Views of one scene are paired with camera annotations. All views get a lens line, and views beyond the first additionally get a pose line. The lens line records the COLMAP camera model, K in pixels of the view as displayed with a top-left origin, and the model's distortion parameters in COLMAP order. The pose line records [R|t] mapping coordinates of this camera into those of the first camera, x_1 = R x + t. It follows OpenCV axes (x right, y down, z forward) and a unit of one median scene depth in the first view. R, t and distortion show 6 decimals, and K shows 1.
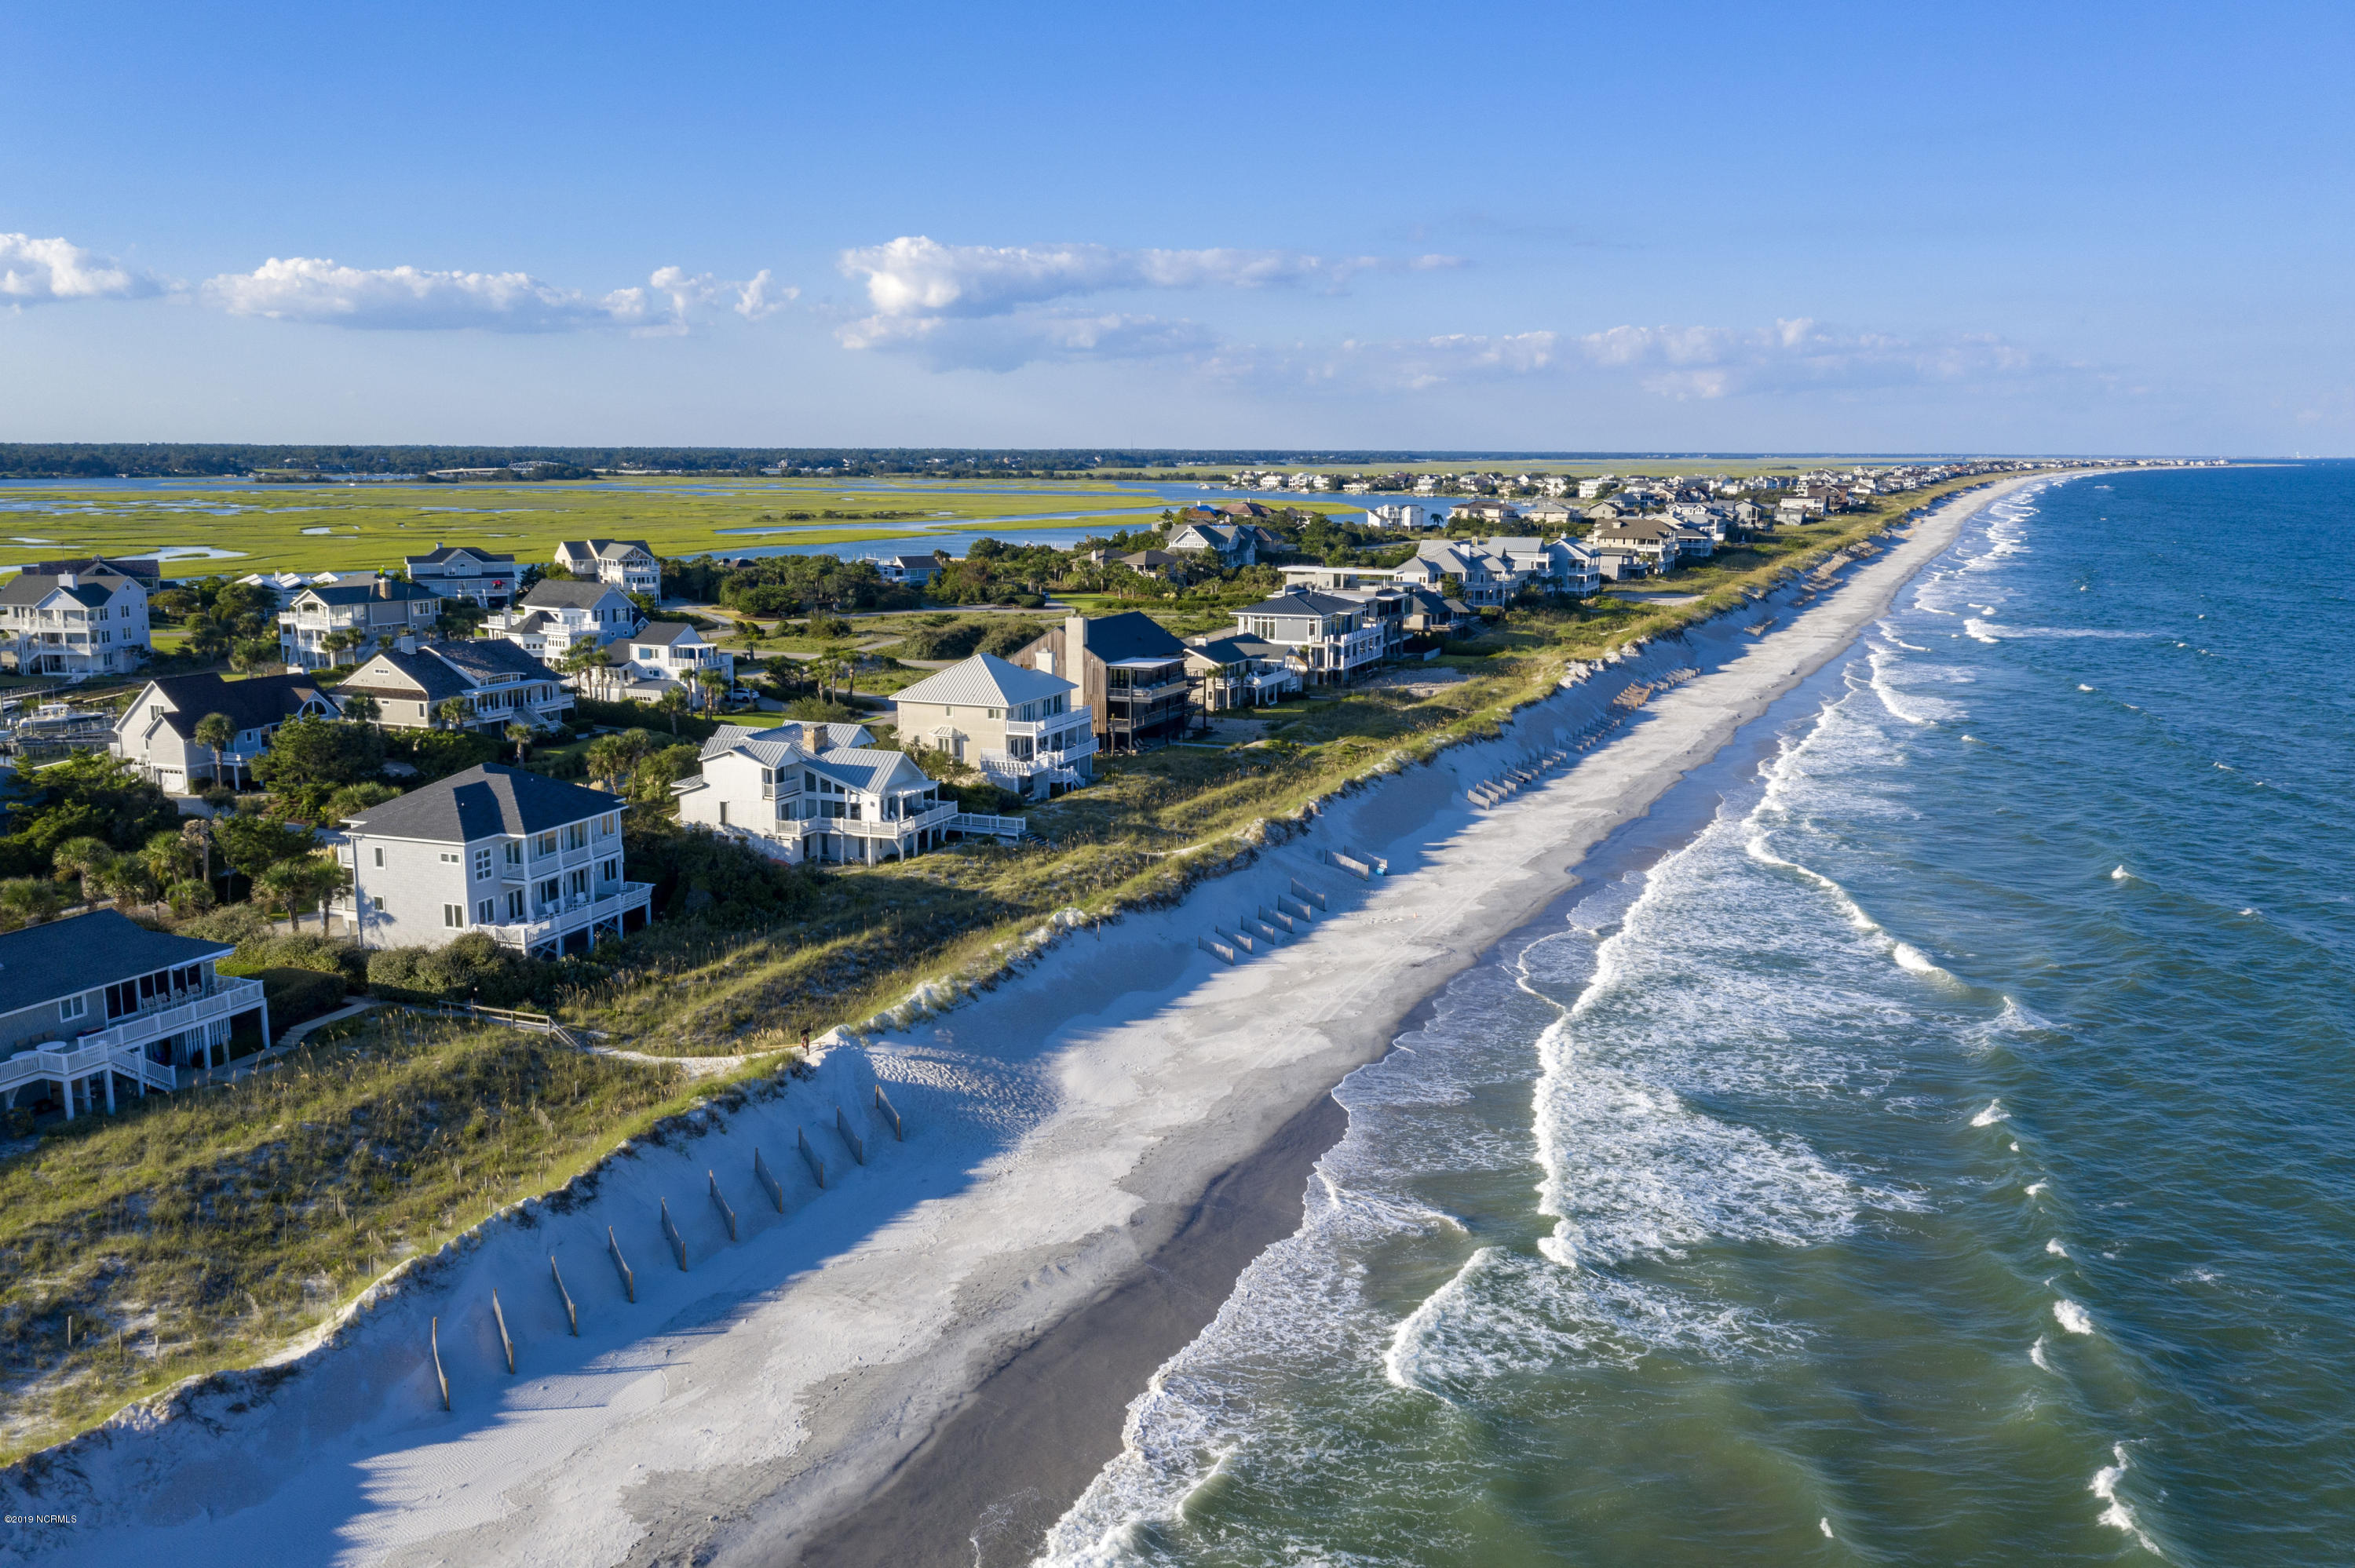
lens RADIAL K [[1900.6, 0, 1177.5], [0, 1900.6, 784.0], [0, 0, 1]] dist [-0.000285, 0.007885]
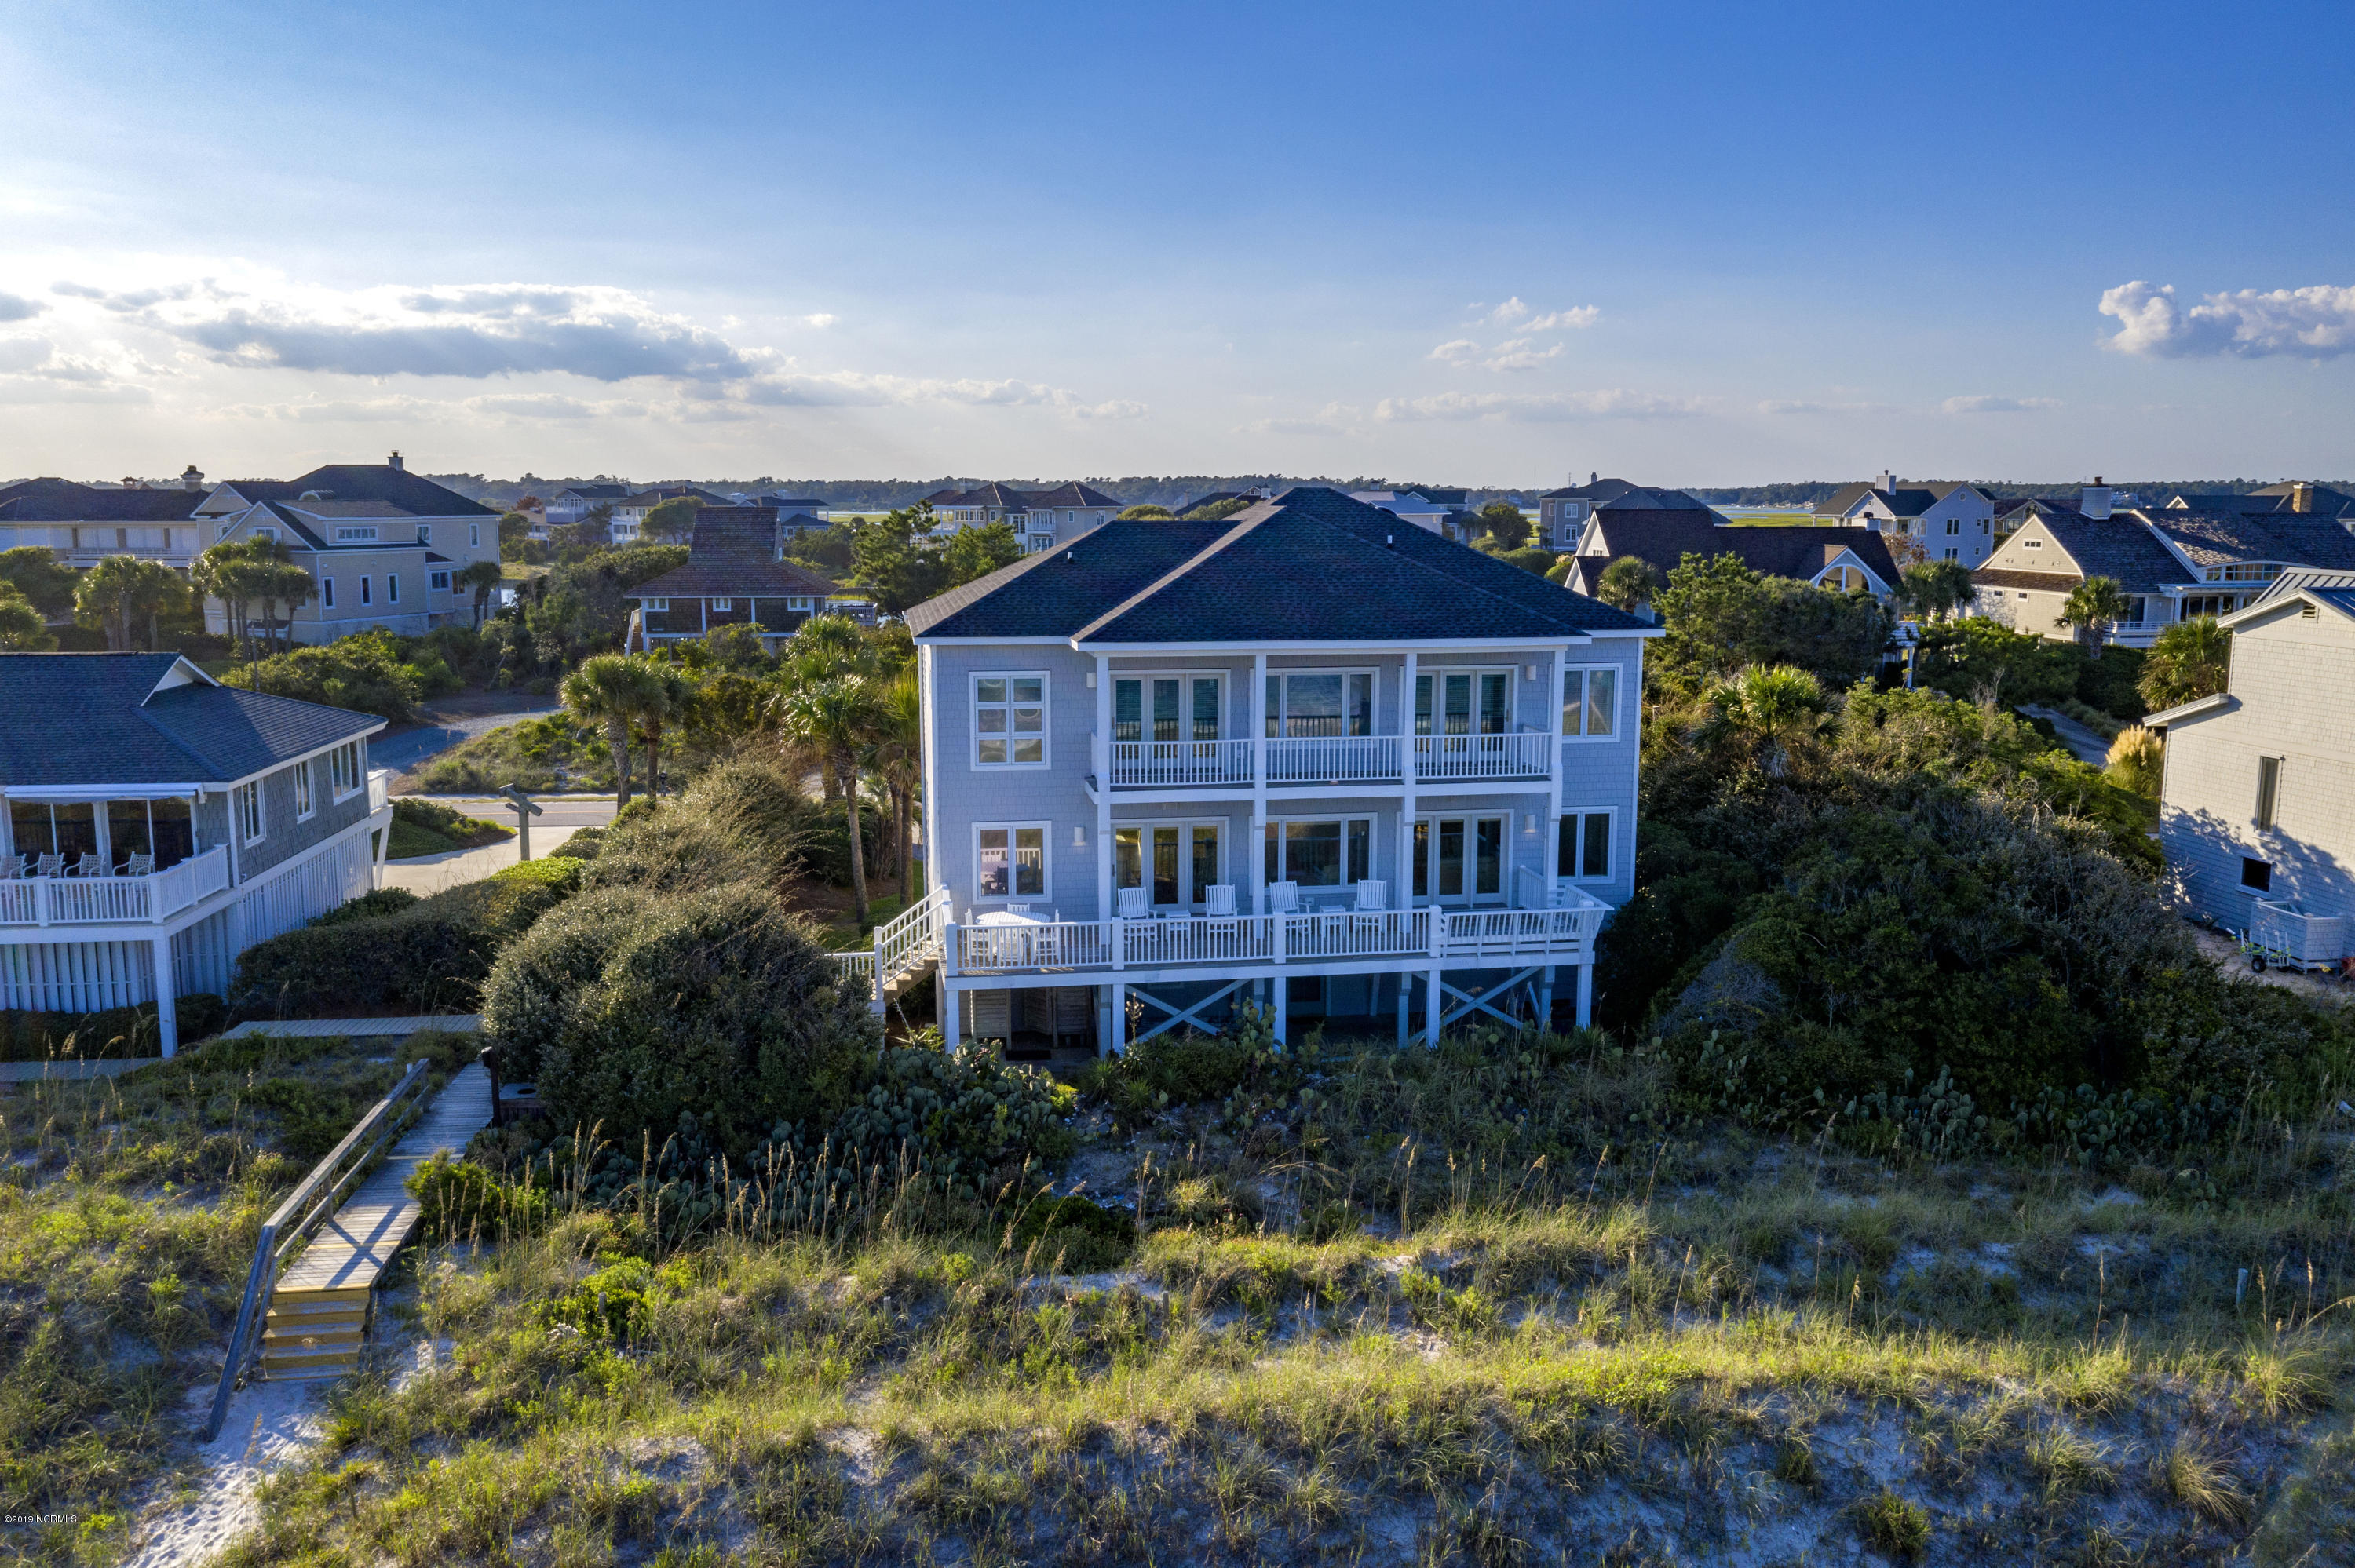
lens RADIAL K [[1900.6, 0, 1177.5], [0, 1900.6, 784.0], [0, 0, 1]] dist [-0.000285, 0.007885]
pose [[0.480516, 0.128355, -0.867542, -0.046148], [-0.152225, 0.986423, 0.061629, 0.022163], [0.863673, 0.102447, 0.493531, 0.677731]]
